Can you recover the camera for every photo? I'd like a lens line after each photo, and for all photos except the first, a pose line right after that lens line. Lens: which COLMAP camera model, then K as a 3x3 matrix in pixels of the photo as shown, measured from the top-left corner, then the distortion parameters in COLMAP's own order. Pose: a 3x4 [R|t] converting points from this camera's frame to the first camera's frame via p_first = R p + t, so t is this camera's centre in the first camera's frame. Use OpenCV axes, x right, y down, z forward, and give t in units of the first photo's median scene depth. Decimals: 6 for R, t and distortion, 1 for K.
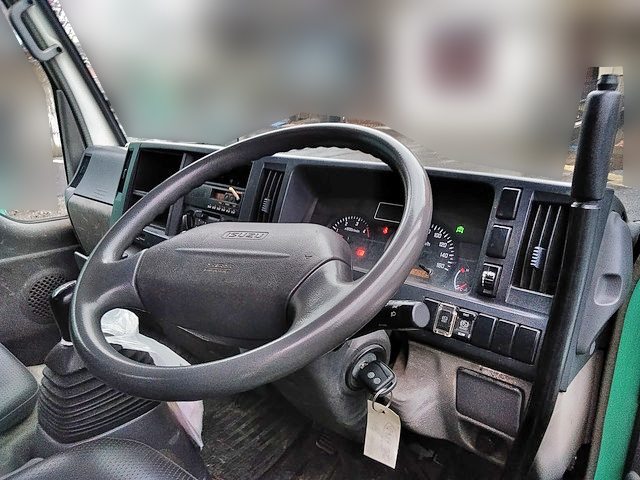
lens RADIAL K [[482.1, 0, 320.0], [0, 482.1, 240.0], [0, 0, 1]] dist [0.036762, -0.002618]
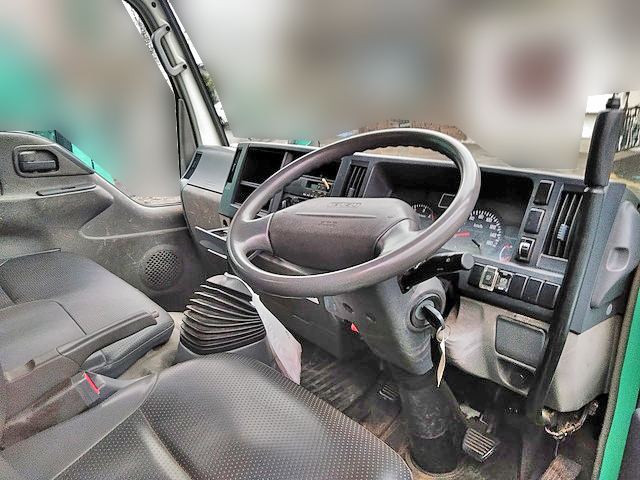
lens RADIAL K [[506.7, 0, 320.0], [0, 506.7, 240.0], [0, 0, 1]] dist [0.066721, -0.003283]
pose [[0.991601, 0.055031, -0.117043, -0.040219], [-0.059119, 0.997746, -0.031741, 0.126178], [0.115033, 0.038394, 0.992619, -0.424731]]
